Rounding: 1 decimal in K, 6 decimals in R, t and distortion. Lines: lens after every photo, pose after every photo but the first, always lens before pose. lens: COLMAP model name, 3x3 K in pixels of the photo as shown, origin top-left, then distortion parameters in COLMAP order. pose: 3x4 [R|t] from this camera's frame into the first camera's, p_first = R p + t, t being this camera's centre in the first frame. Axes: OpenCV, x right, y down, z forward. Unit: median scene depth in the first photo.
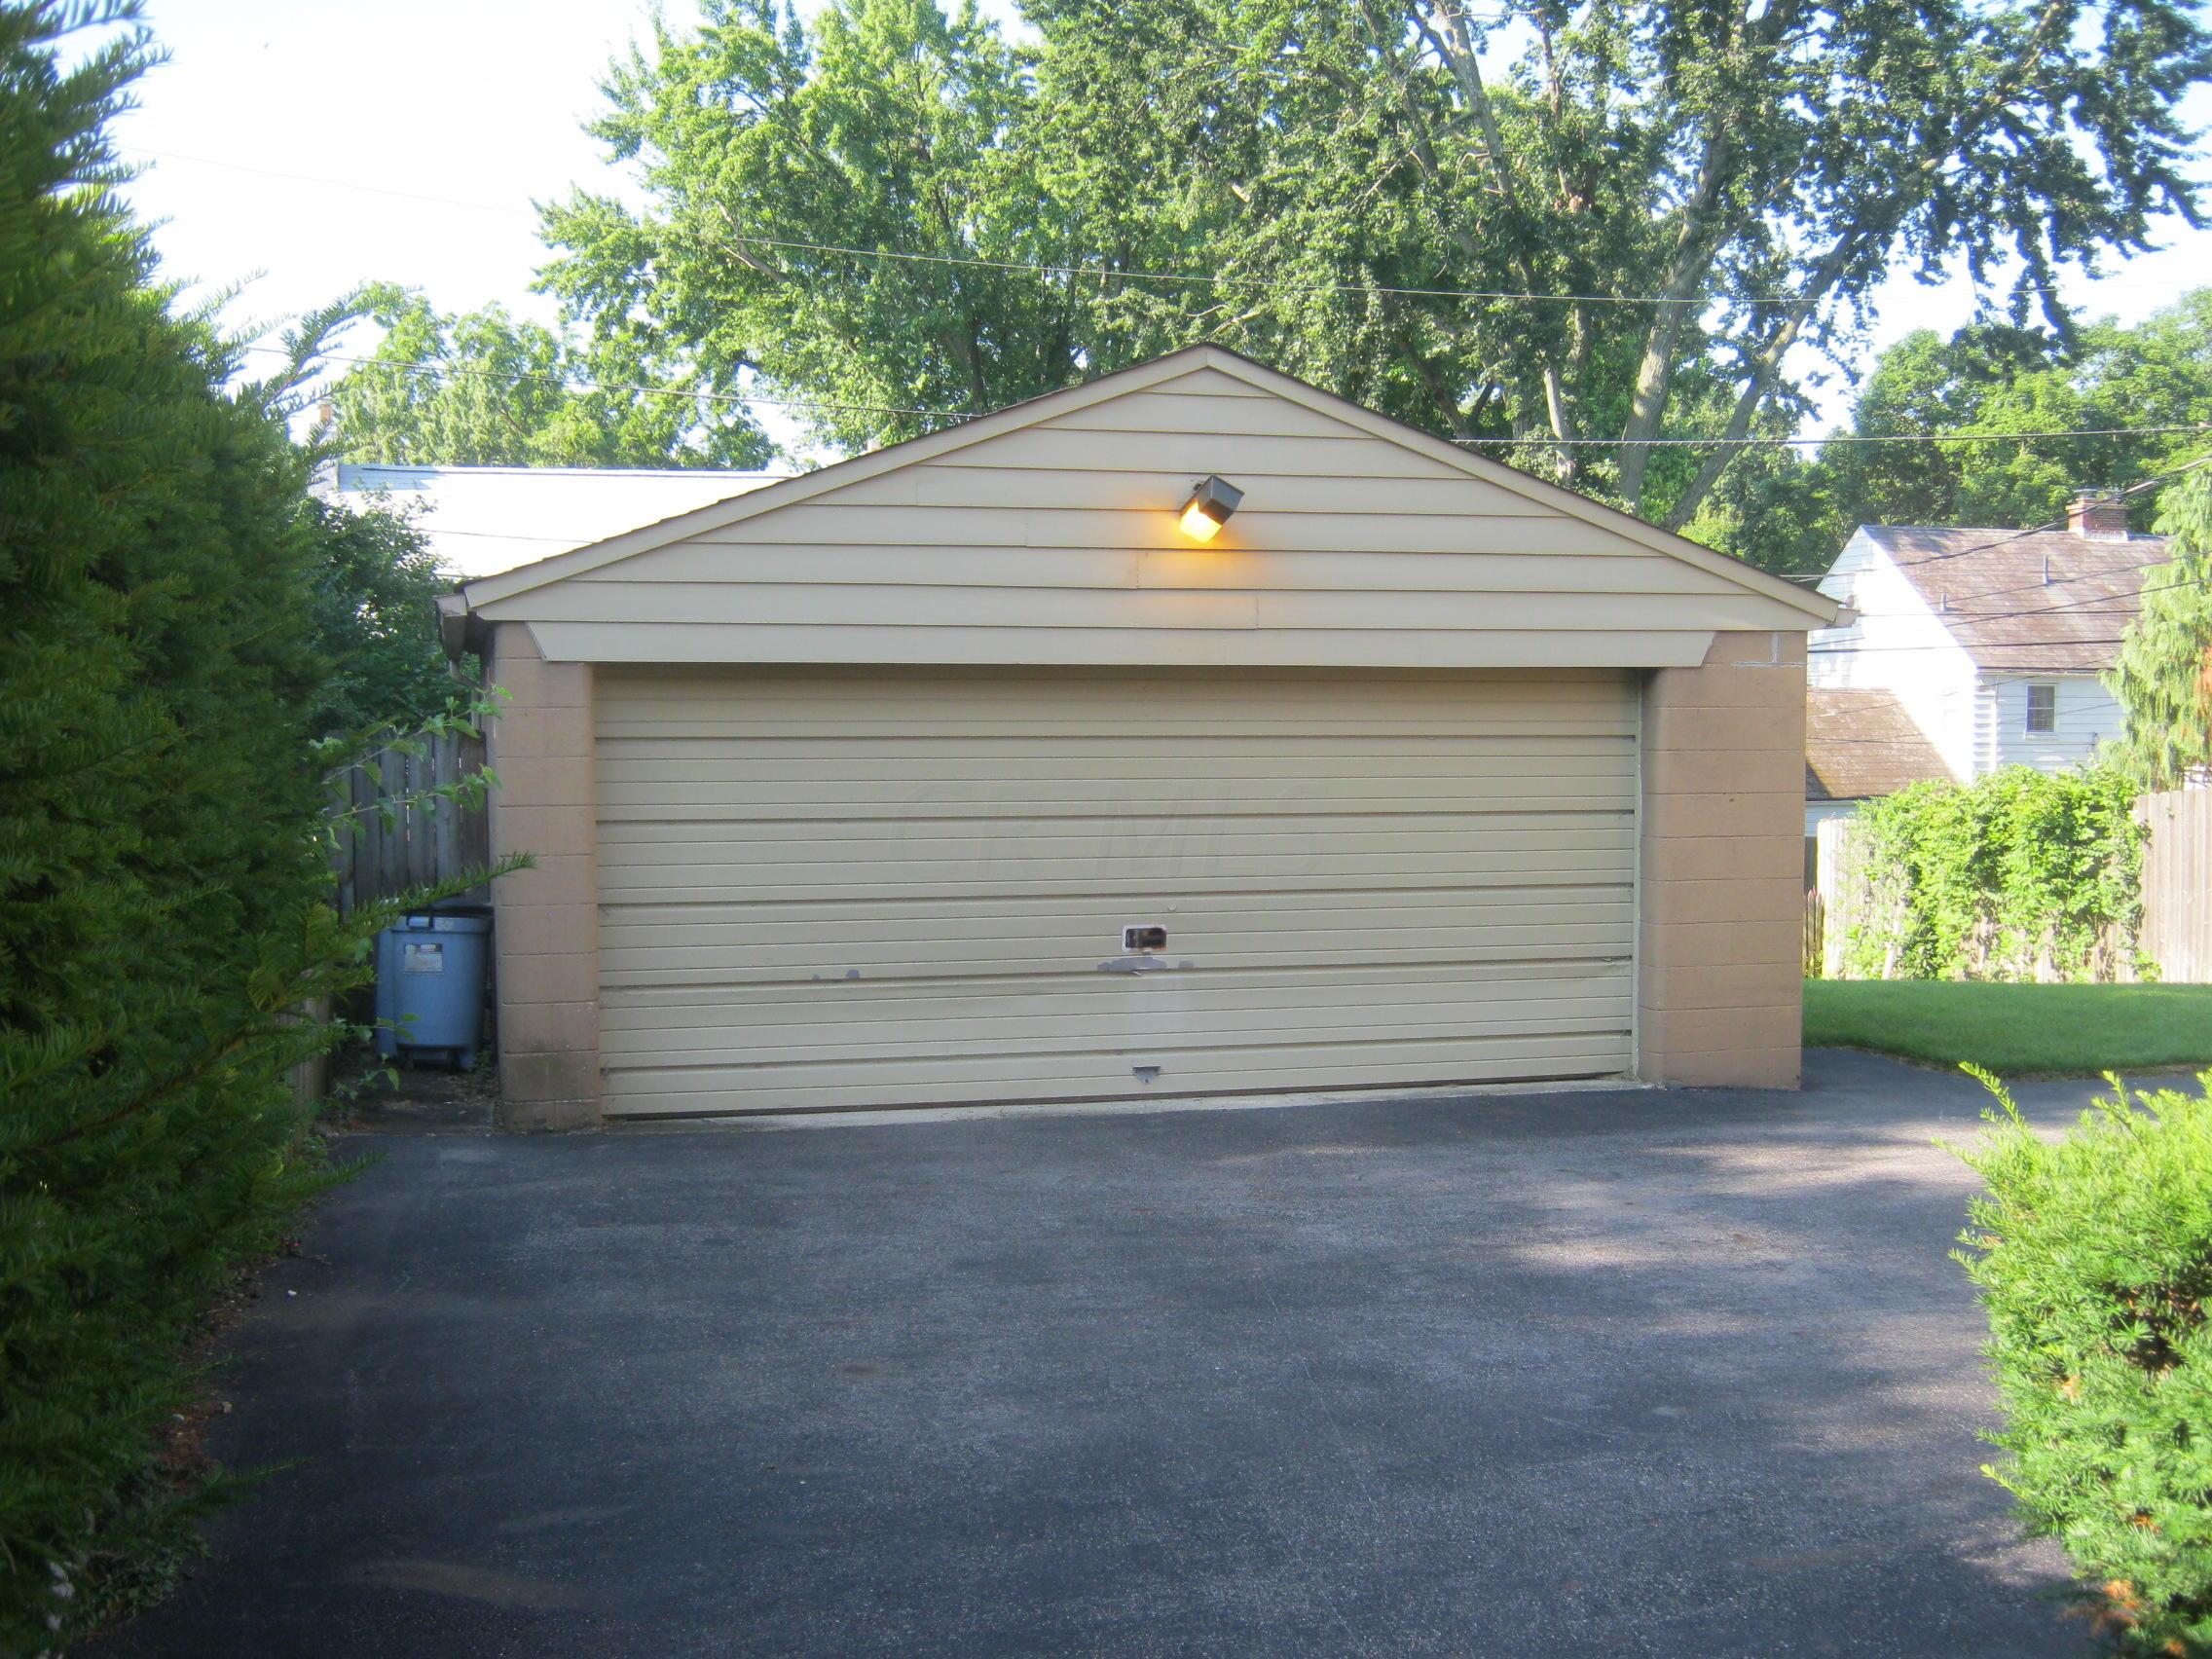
lens RADIAL K [[2390.9, 0, 1106.0], [0, 2390.9, 829.5], [0, 0, 1]] dist [-0.085392, 0.007115]
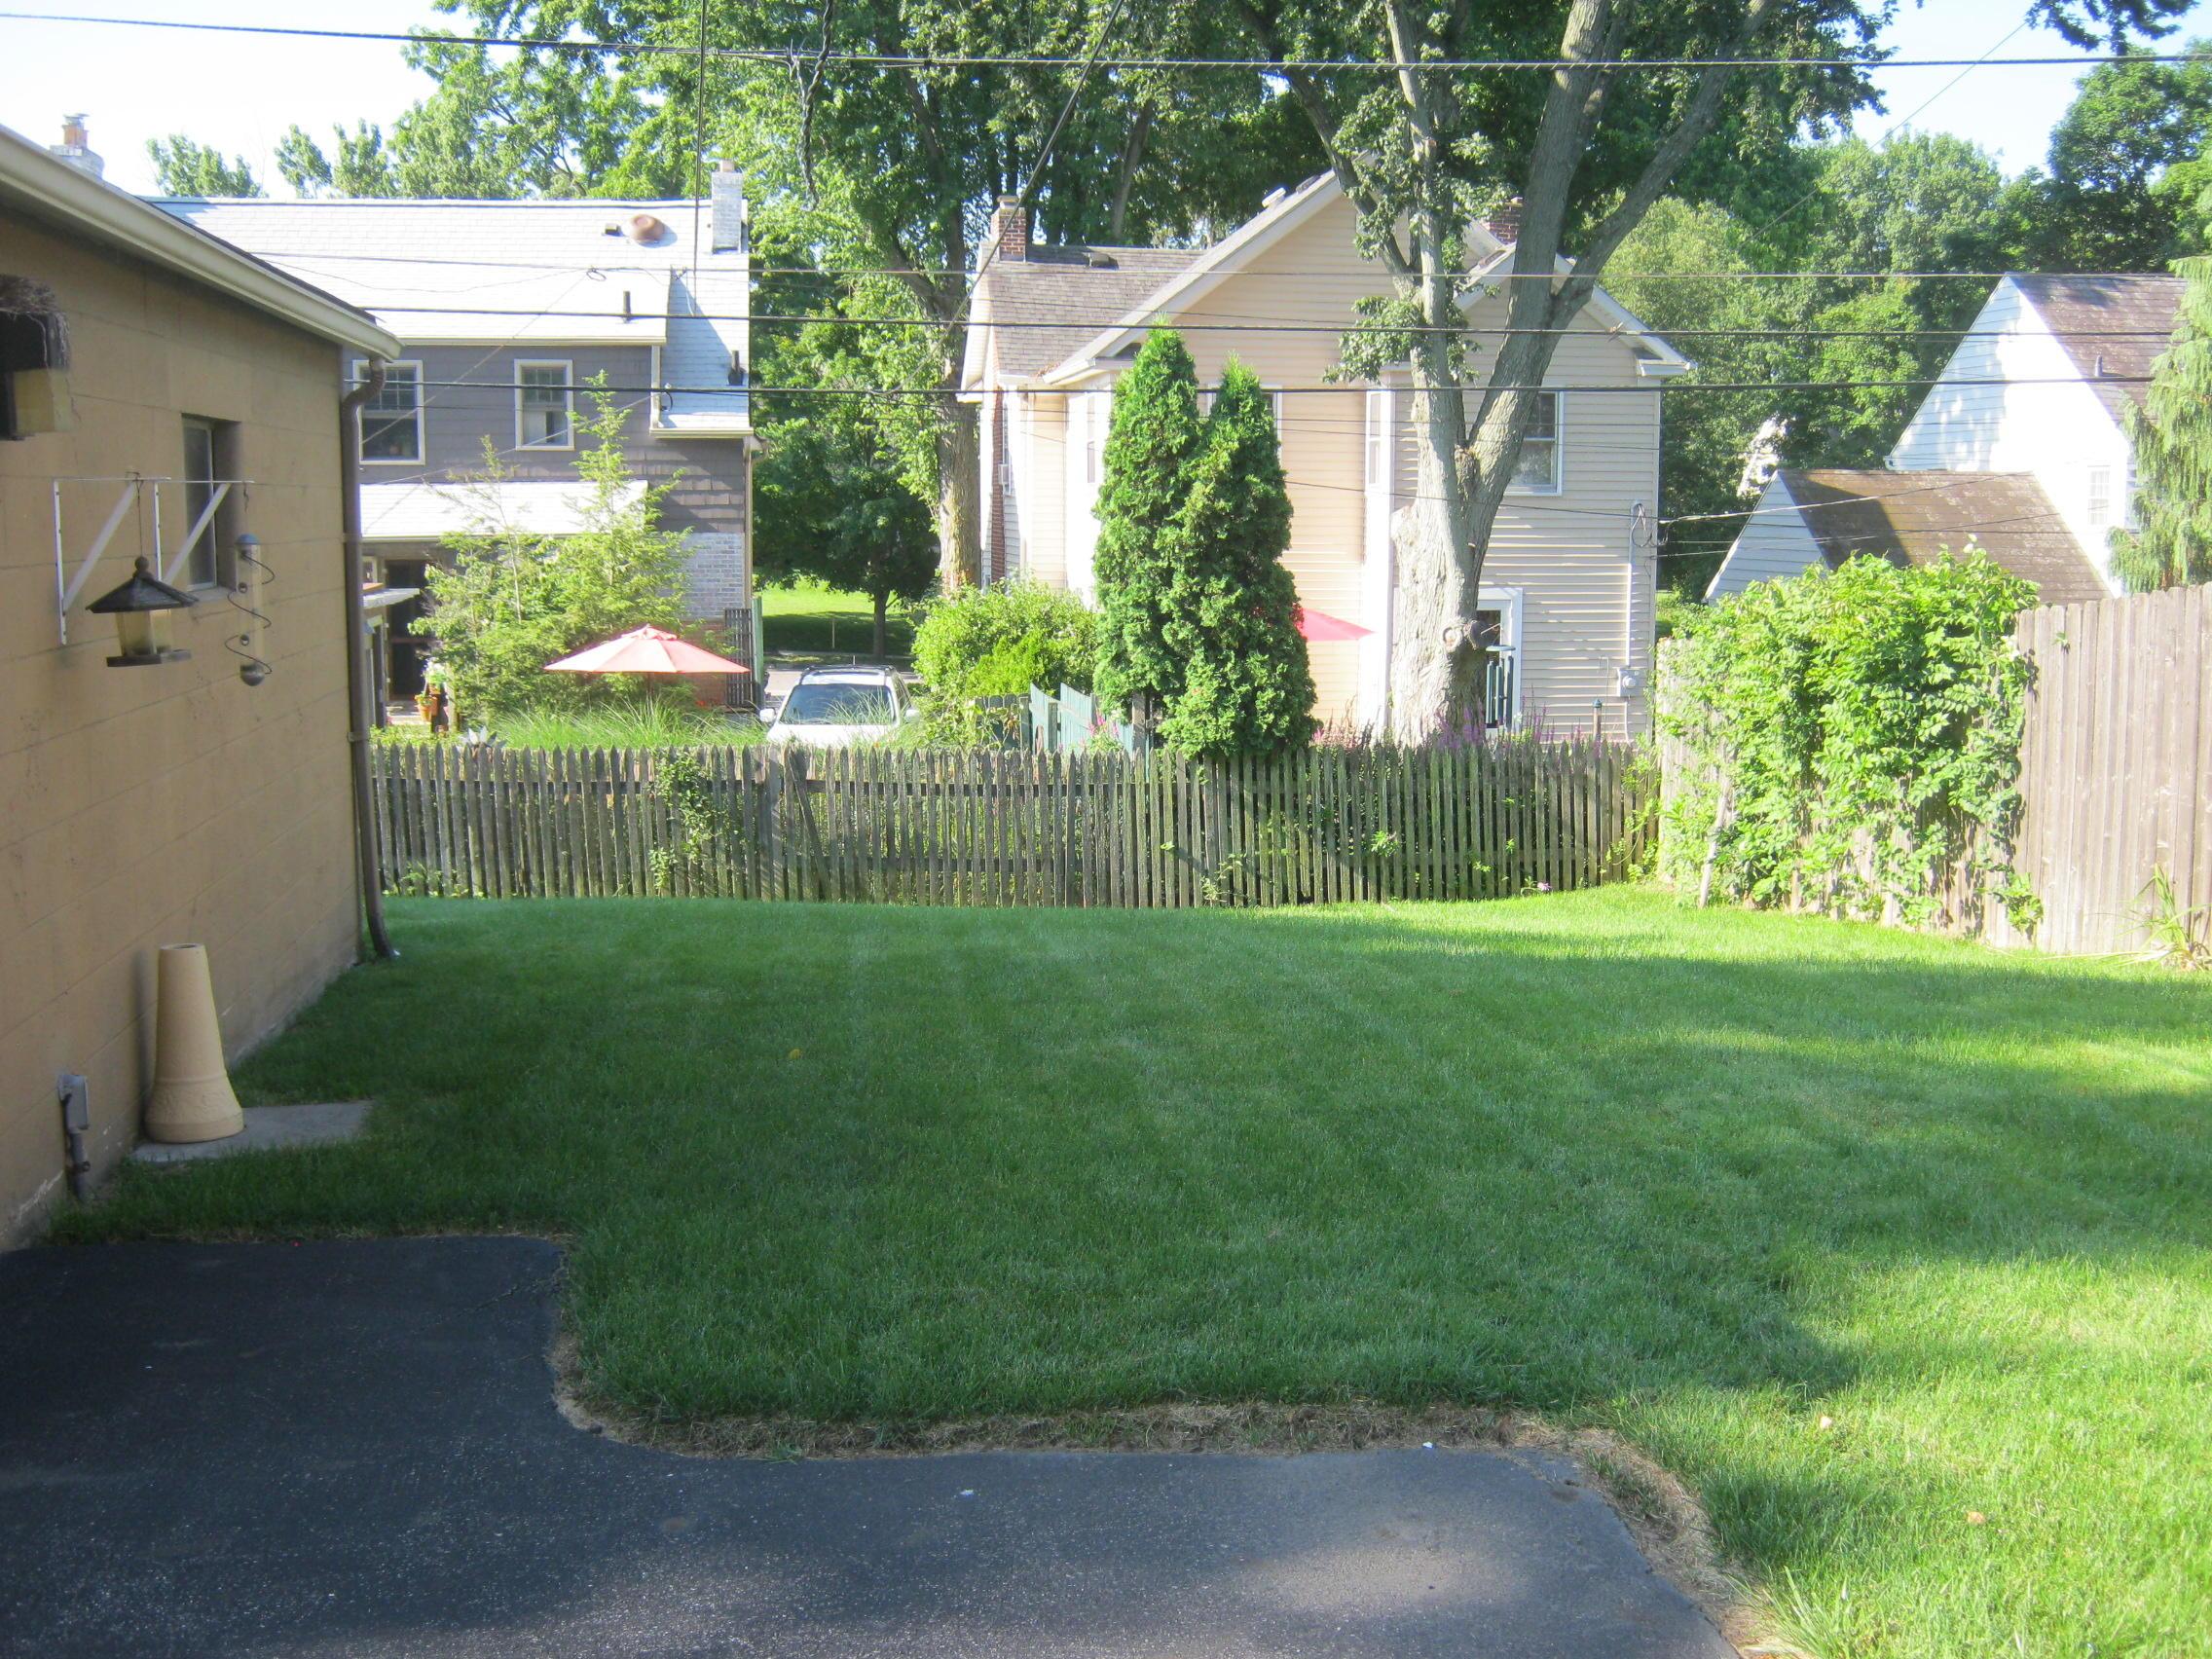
lens RADIAL K [[2390.9, 0, 1106.0], [0, 2390.9, 829.5], [0, 0, 1]] dist [-0.085392, 0.007115]
pose [[0.992833, 0.022185, -0.117429, 0.122985], [-0.012314, 0.996379, 0.084128, -0.002860], [0.118870, -0.082079, 0.989511, 0.168658]]
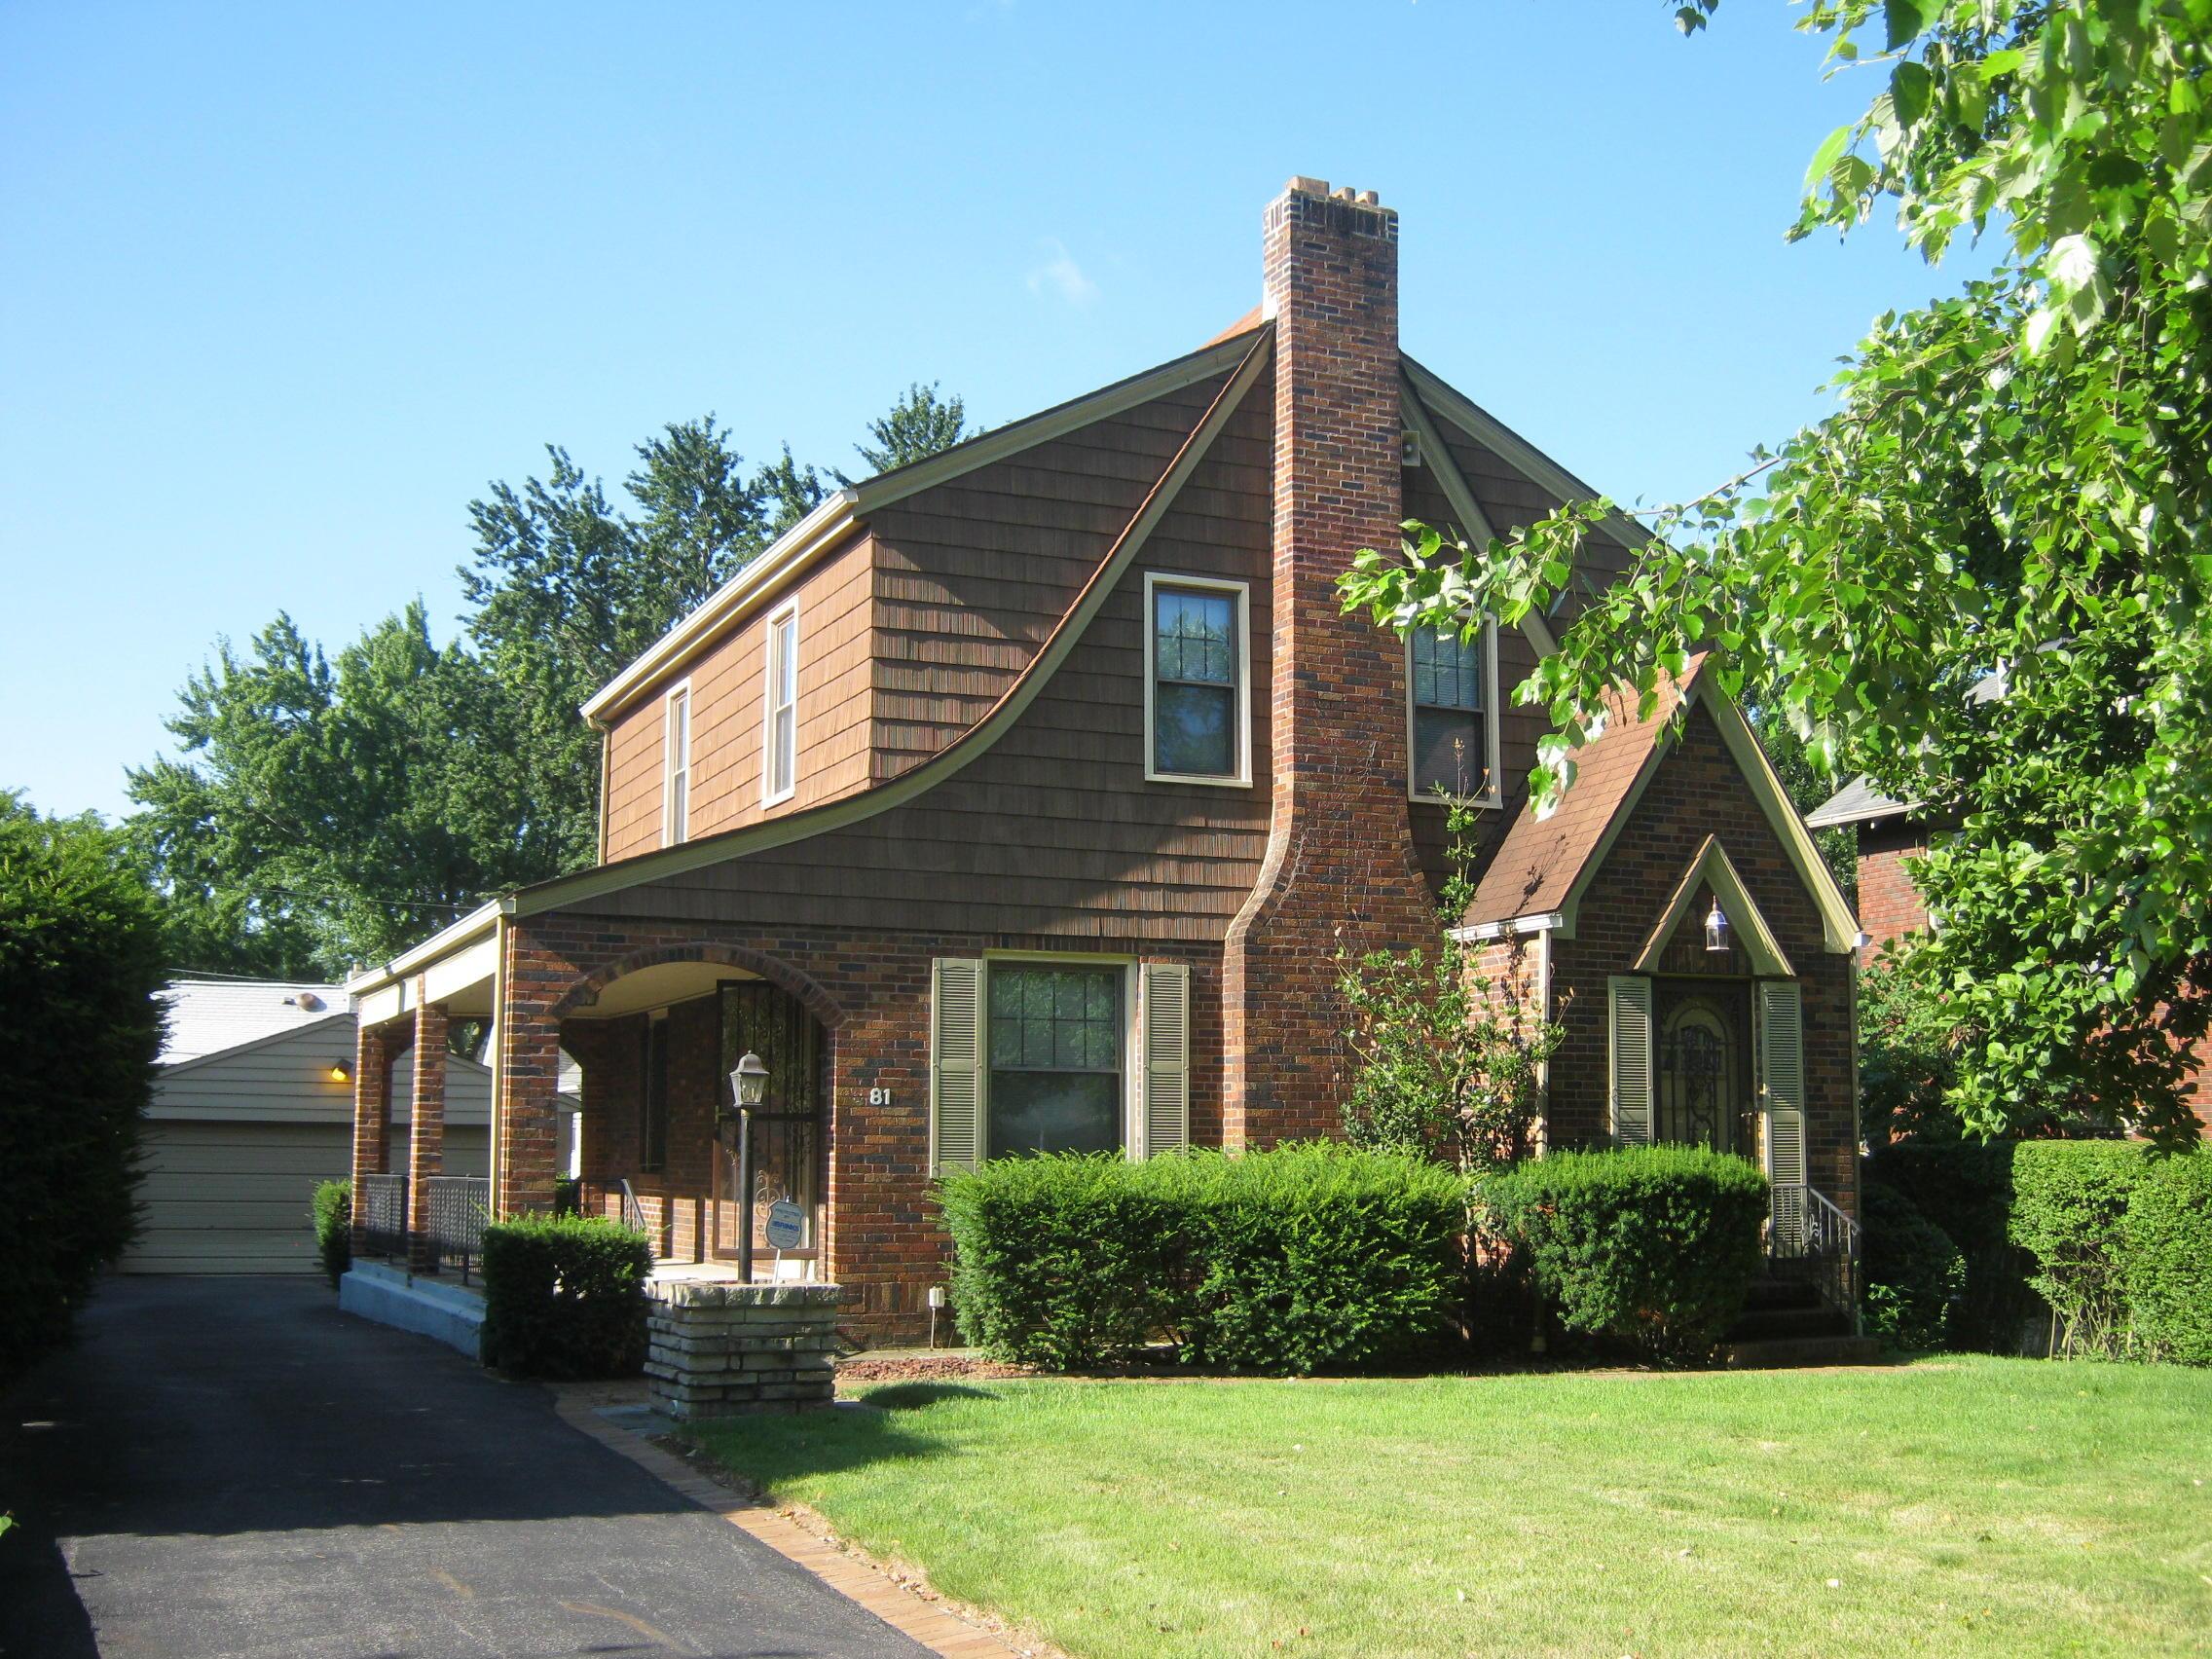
lens RADIAL K [[2390.9, 0, 1106.0], [0, 2390.9, 829.5], [0, 0, 1]] dist [-0.085392, 0.007115]
pose [[0.986749, 0.023309, 0.160573, 0.106765], [0.007281, 0.982270, -0.187331, 0.026847], [-0.162093, 0.186017, 0.969084, -0.438320]]
